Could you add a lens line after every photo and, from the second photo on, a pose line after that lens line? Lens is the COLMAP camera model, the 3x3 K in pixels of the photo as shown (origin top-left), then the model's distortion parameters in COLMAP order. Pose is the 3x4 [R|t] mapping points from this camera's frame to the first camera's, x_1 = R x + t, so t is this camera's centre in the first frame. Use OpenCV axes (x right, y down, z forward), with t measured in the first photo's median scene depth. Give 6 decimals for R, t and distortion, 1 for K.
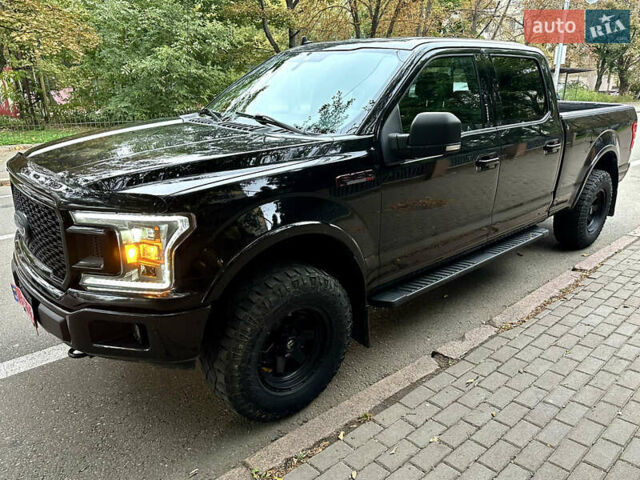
lens RADIAL K [[500.5, 0, 318.6], [0, 500.5, 253.3], [0, 0, 1]] dist [0.049078, -0.010381]
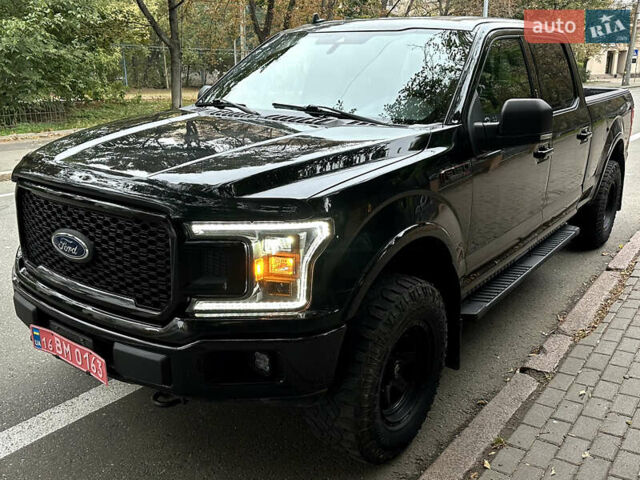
lens RADIAL K [[646.6, 0, 320.4], [0, 646.6, 240.3], [0, 0, 1]] dist [0.037034, 0.000000]
pose [[0.979602, -0.057852, 0.192439, -0.362705], [0.069672, 0.996040, -0.055228, 0.014825], [-0.188482, 0.067510, 0.979754, -0.065818]]
